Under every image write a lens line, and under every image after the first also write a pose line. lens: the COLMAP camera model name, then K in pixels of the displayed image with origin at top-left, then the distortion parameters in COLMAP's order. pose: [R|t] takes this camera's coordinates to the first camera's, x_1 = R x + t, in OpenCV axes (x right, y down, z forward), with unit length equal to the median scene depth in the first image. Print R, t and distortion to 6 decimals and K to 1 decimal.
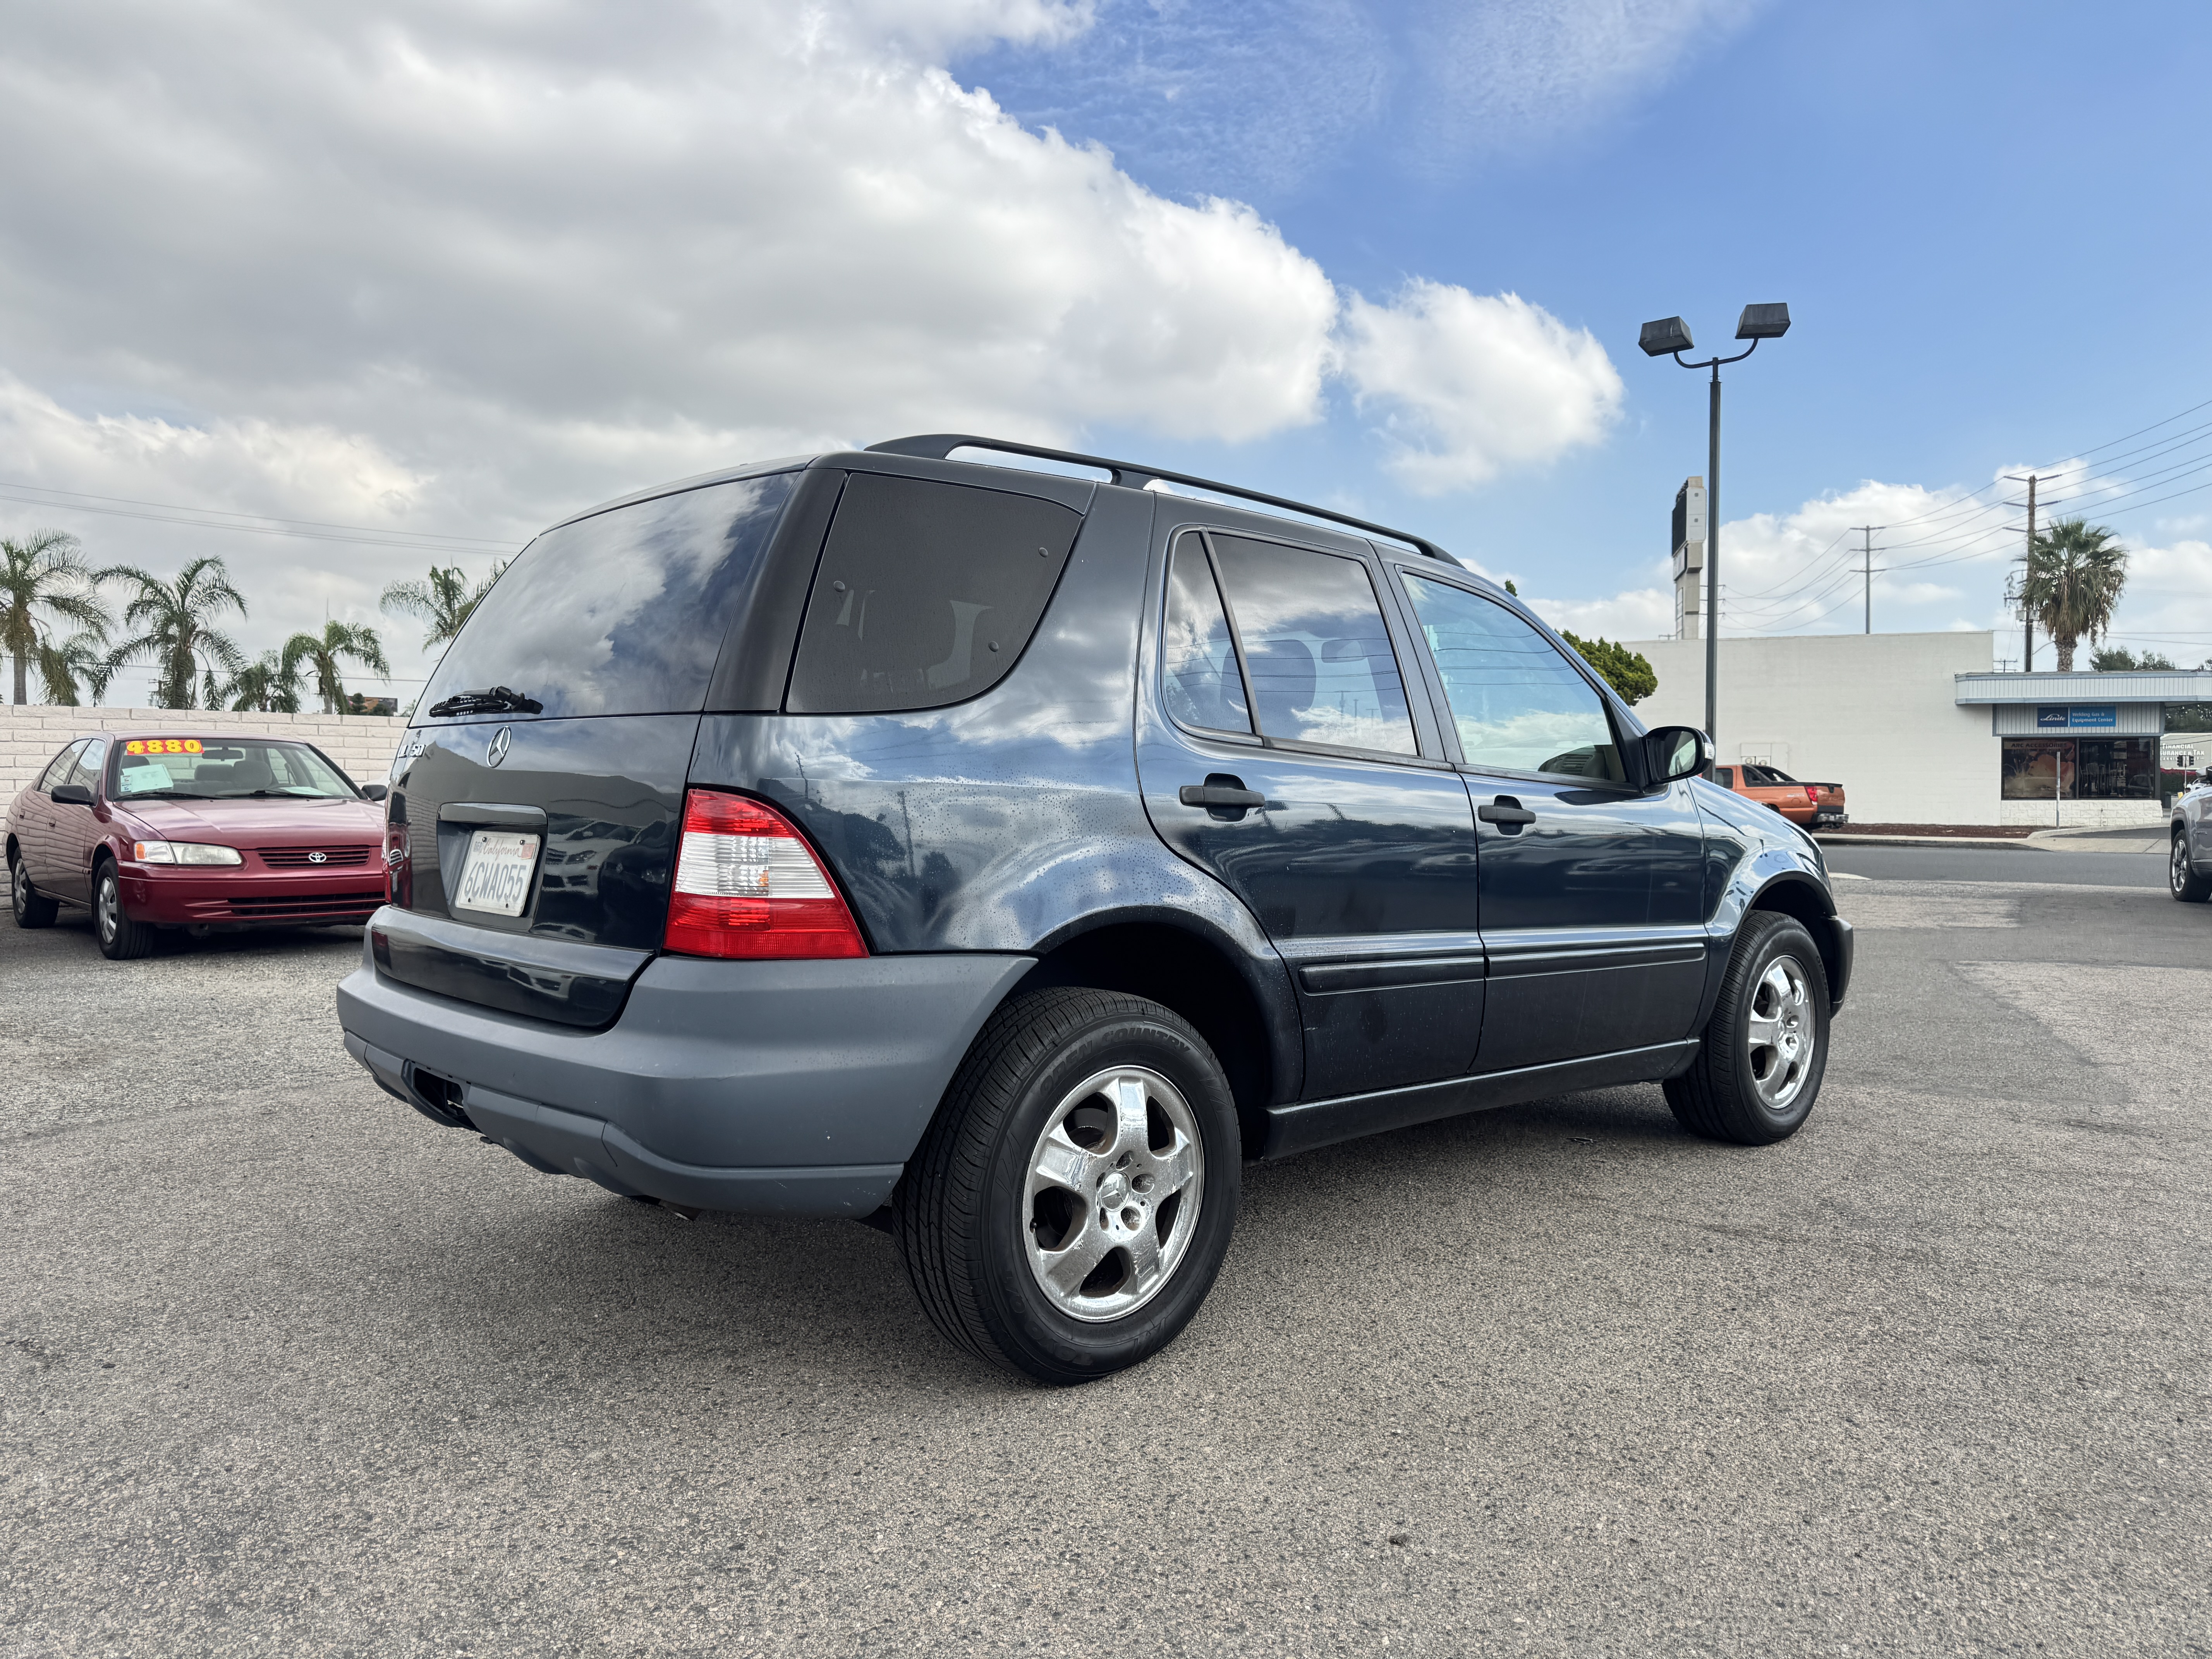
lens RADIAL K [[1567.6, 0, 1097.5], [0, 1567.6, 827.7], [0, 0, 1]] dist [0.032854, -0.036289]
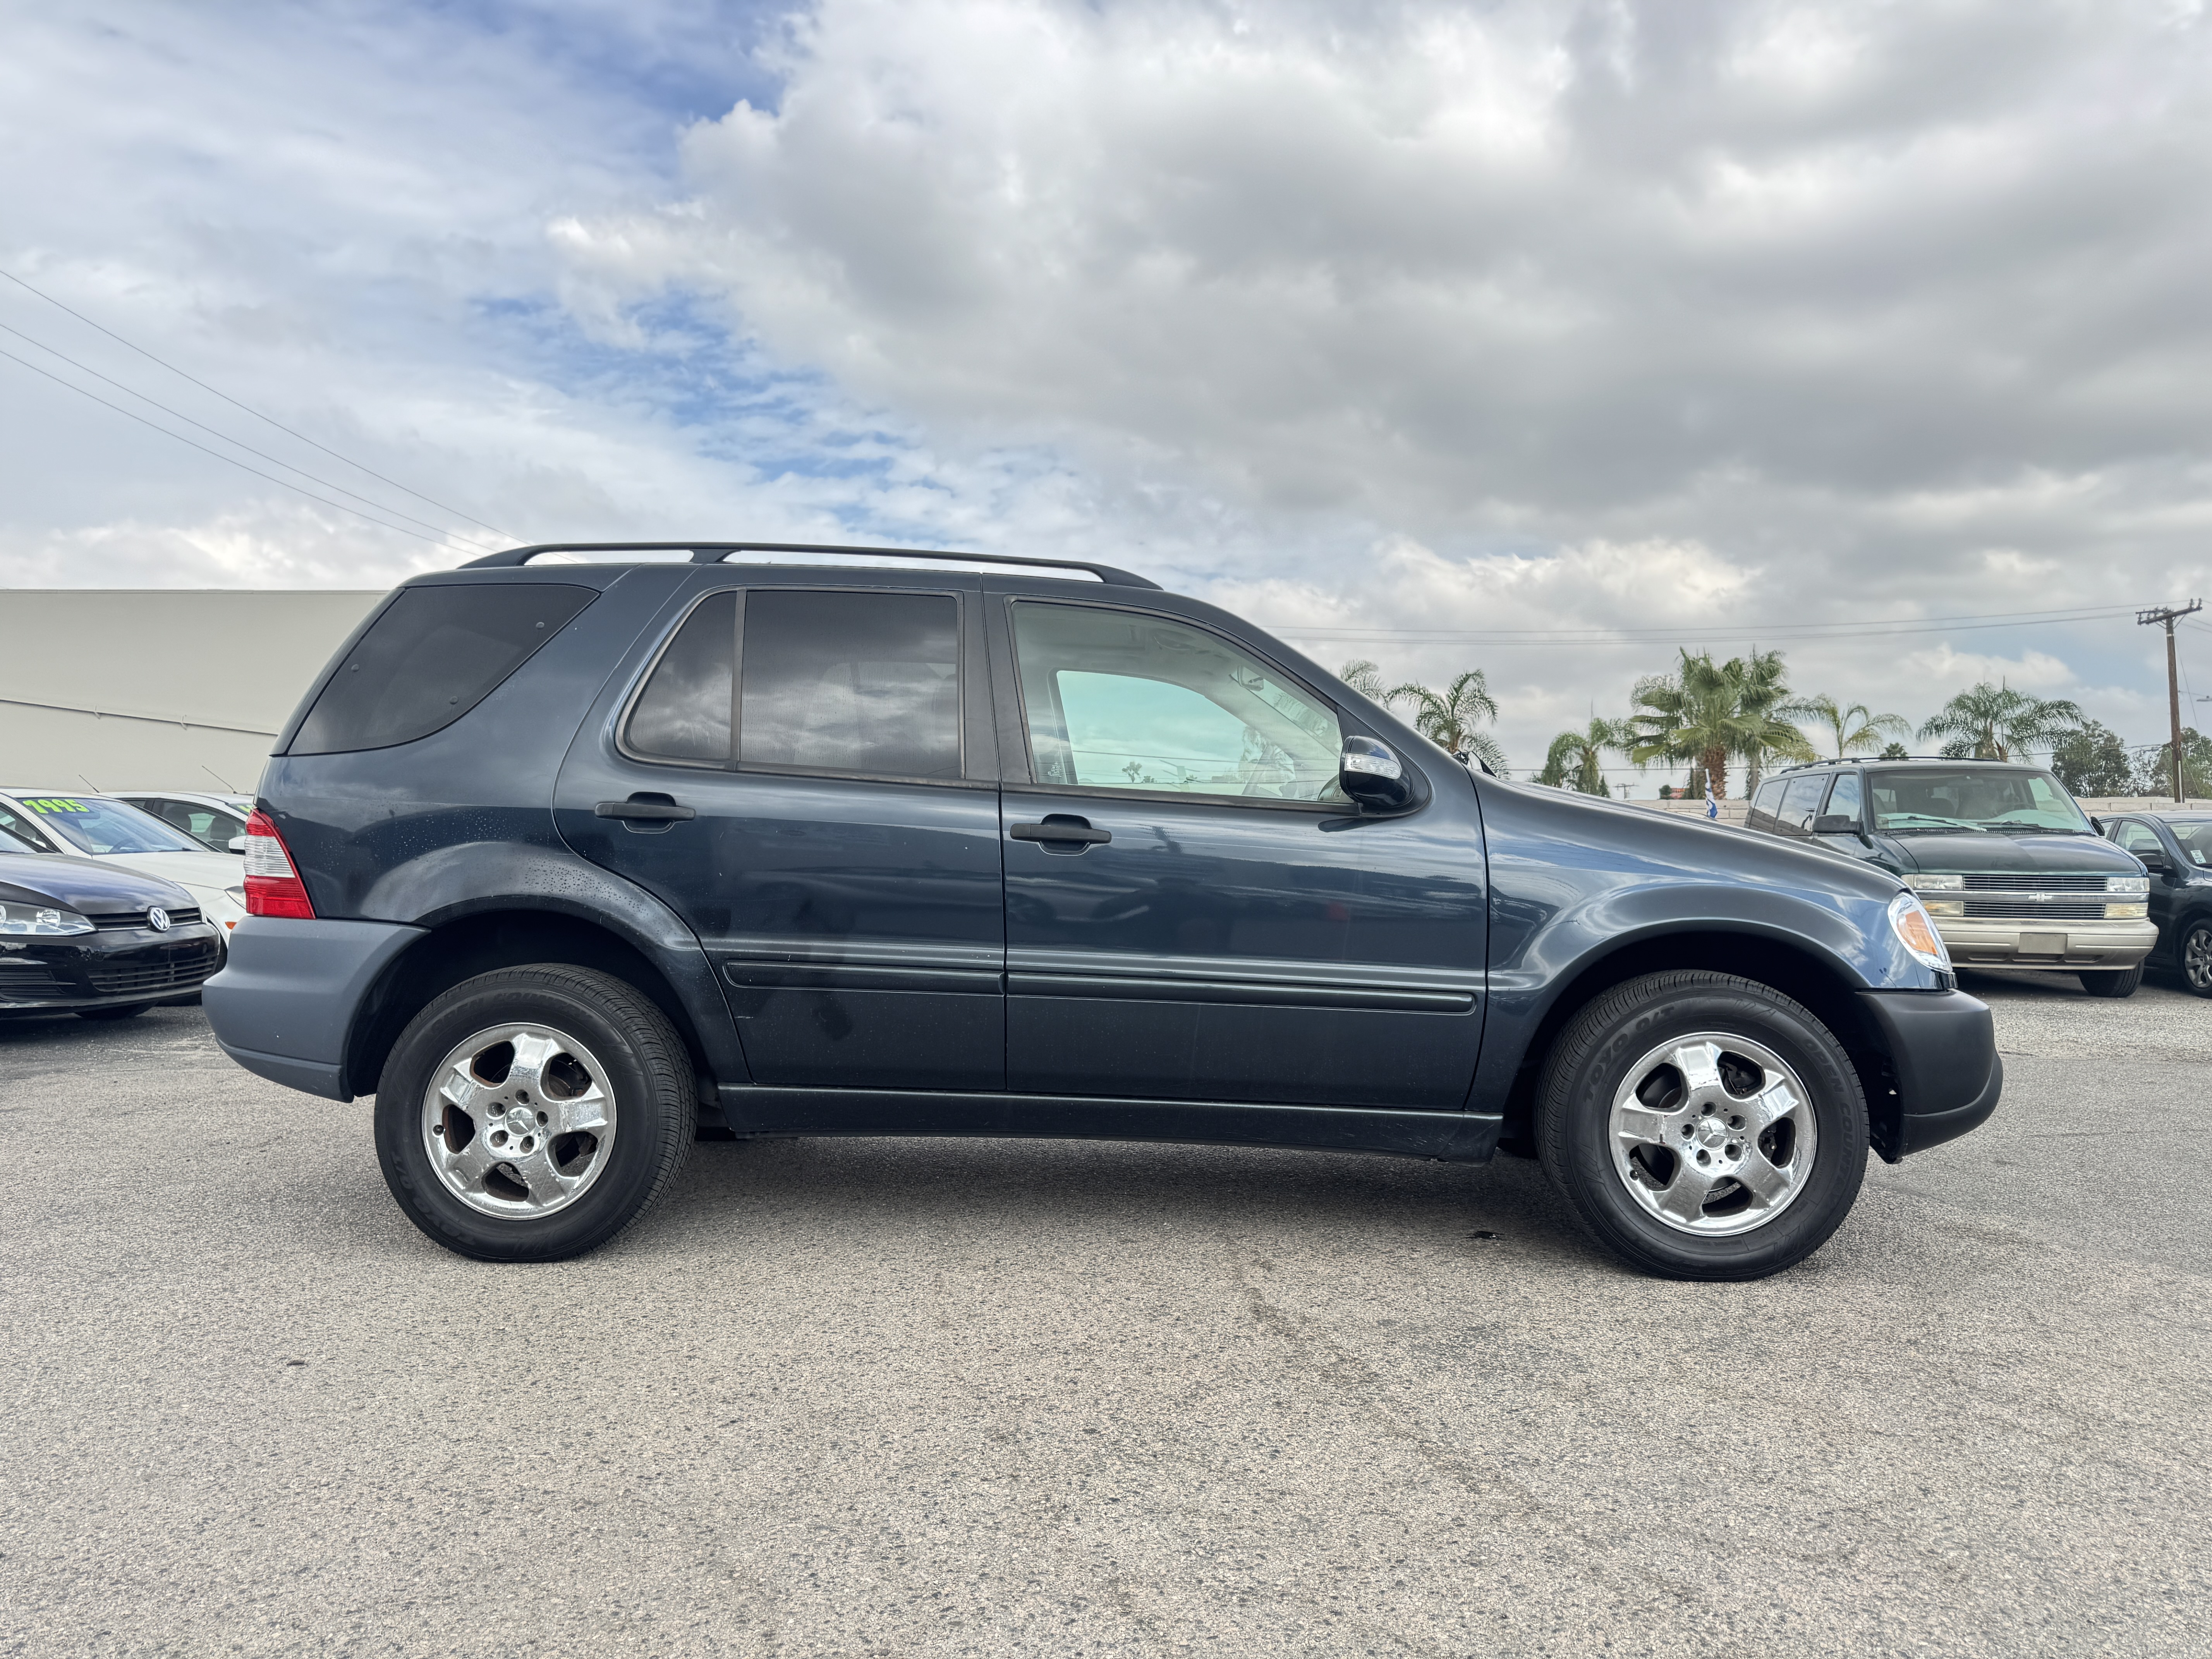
lens RADIAL K [[1551.7, 0, 1094.1], [0, 1551.7, 837.3], [0, 0, 1]] dist [0.040378, -0.056961]
pose [[0.696976, -0.014655, -0.716945, 1.088821], [-0.021169, 0.998935, -0.040999, 0.037684], [0.716782, 0.043752, 0.695923, 0.380396]]
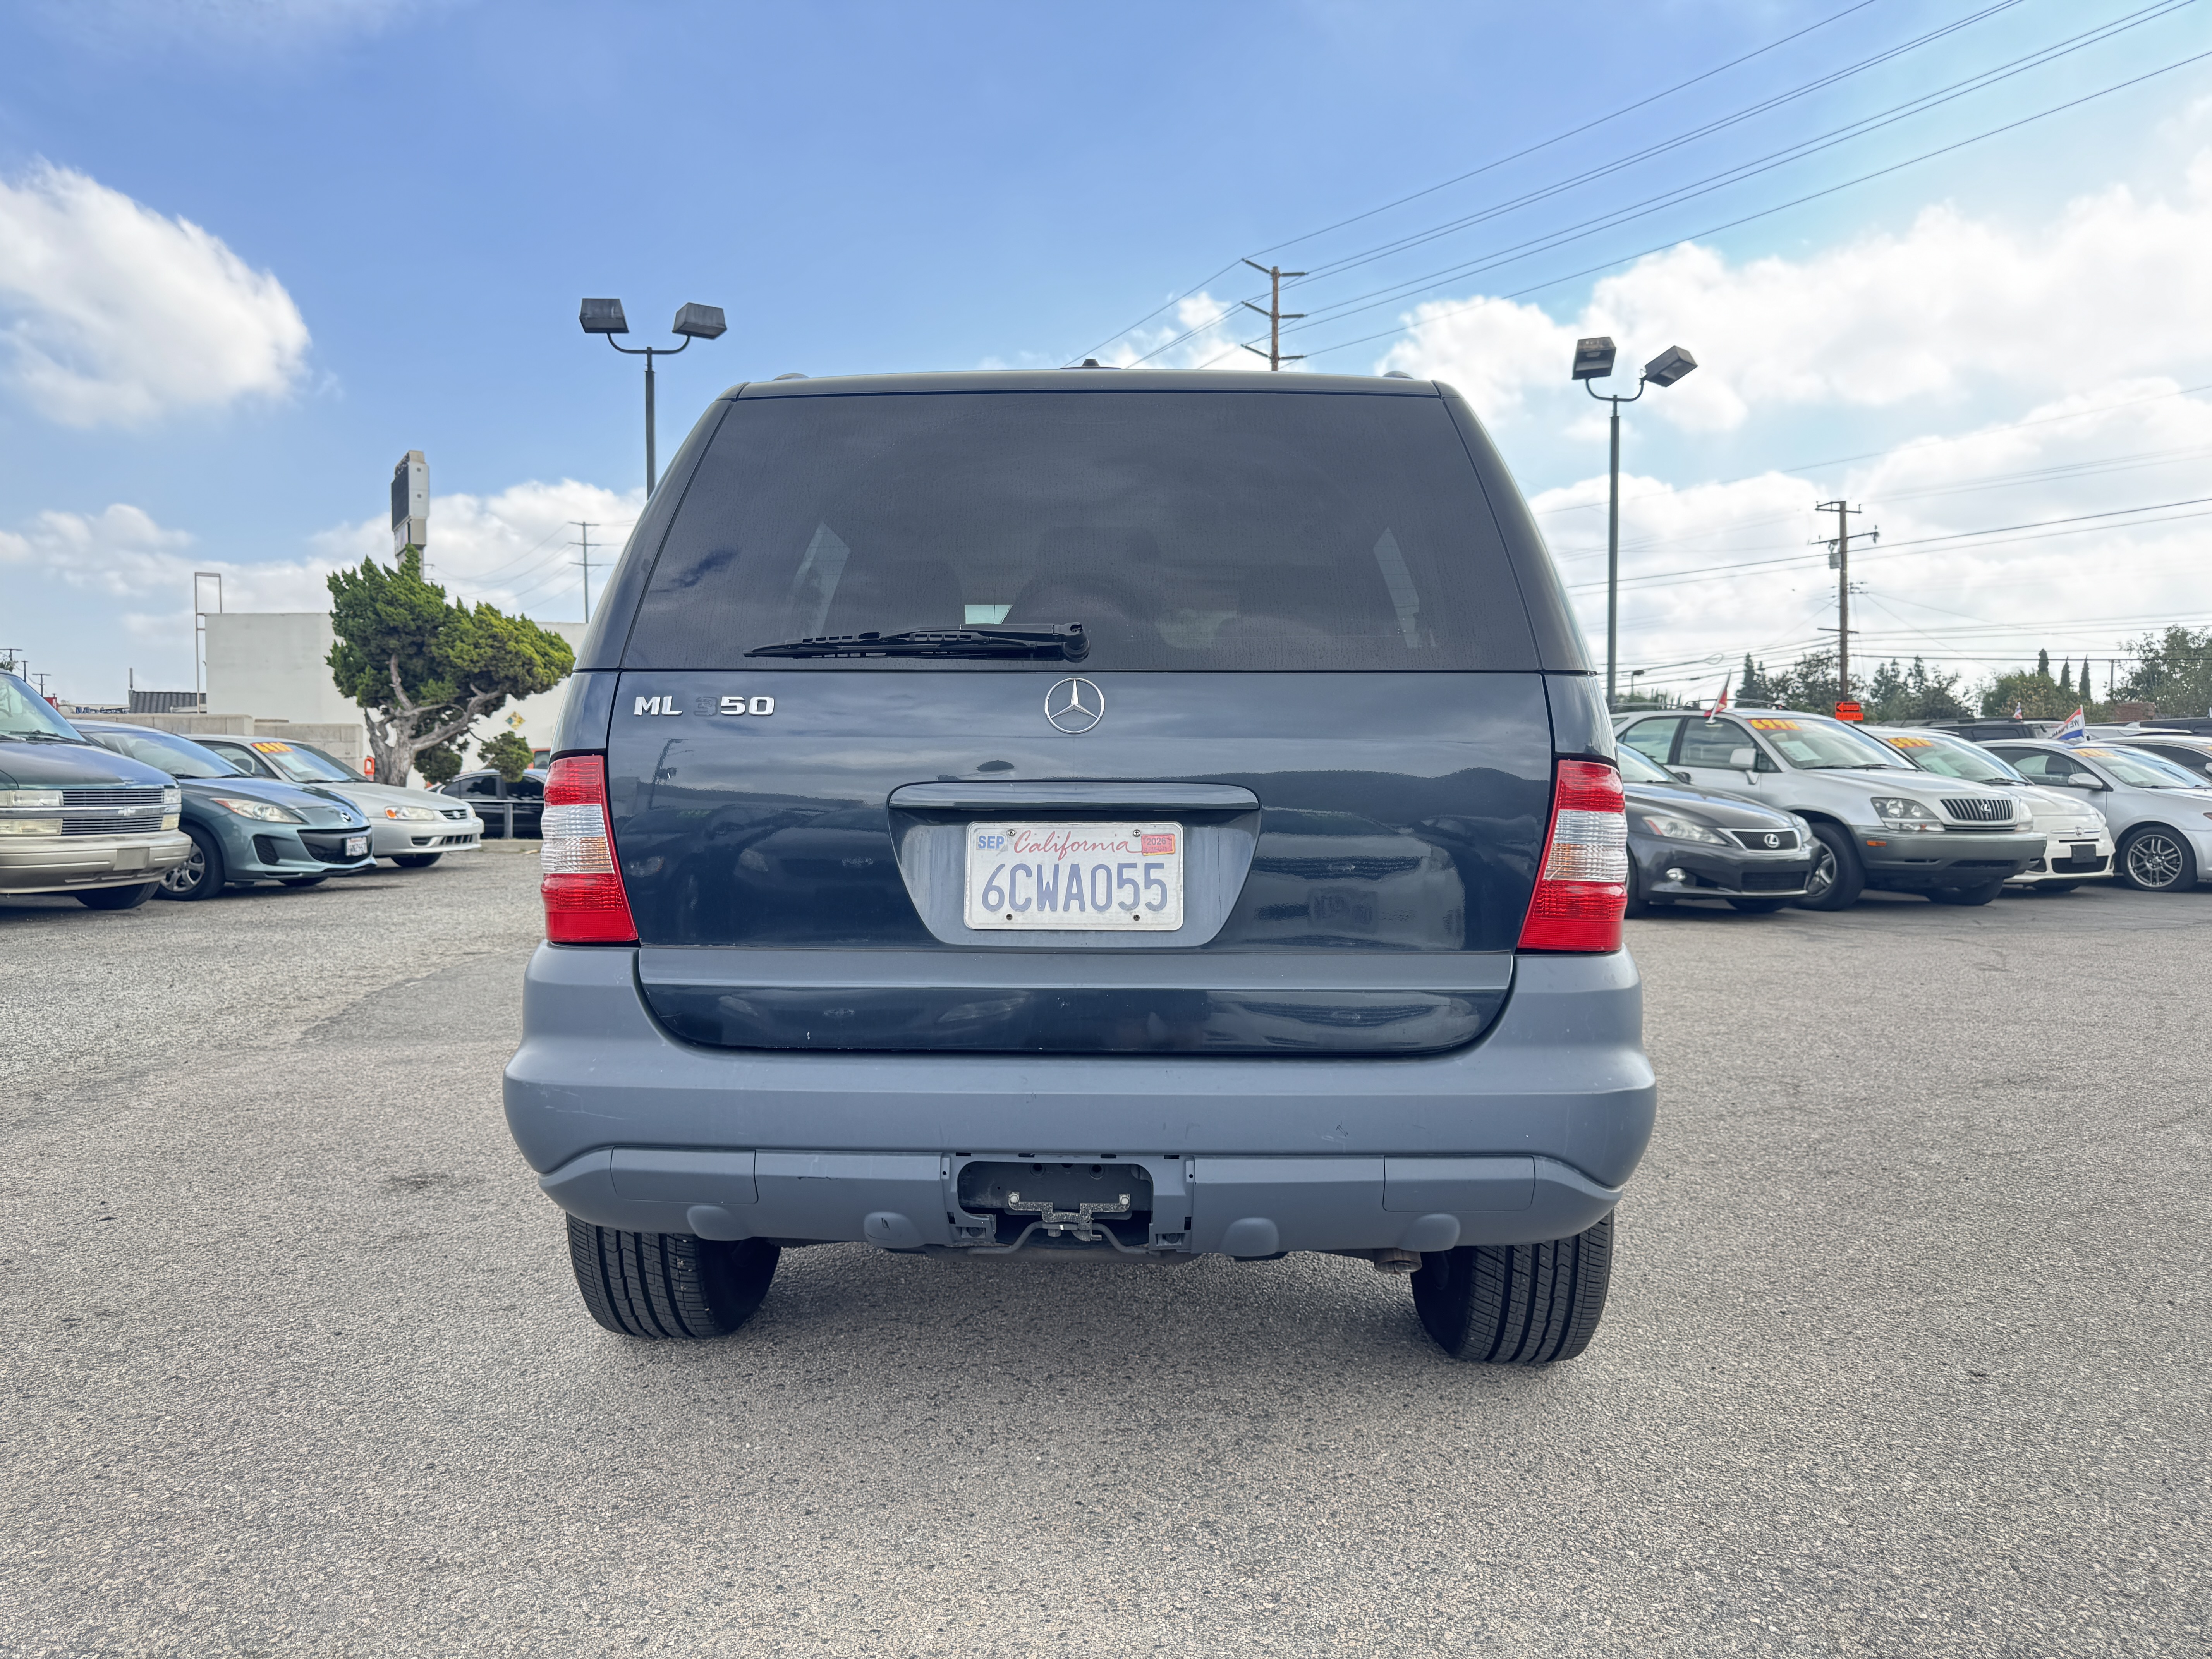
lens RADIAL K [[1567.6, 0, 1097.5], [0, 1567.6, 827.7], [0, 0, 1]] dist [0.032854, -0.036289]
pose [[0.702563, -0.027719, 0.711081, -0.791037], [0.019322, 0.999616, 0.019876, -0.007118], [-0.711359, -0.000225, 0.702829, 0.428182]]
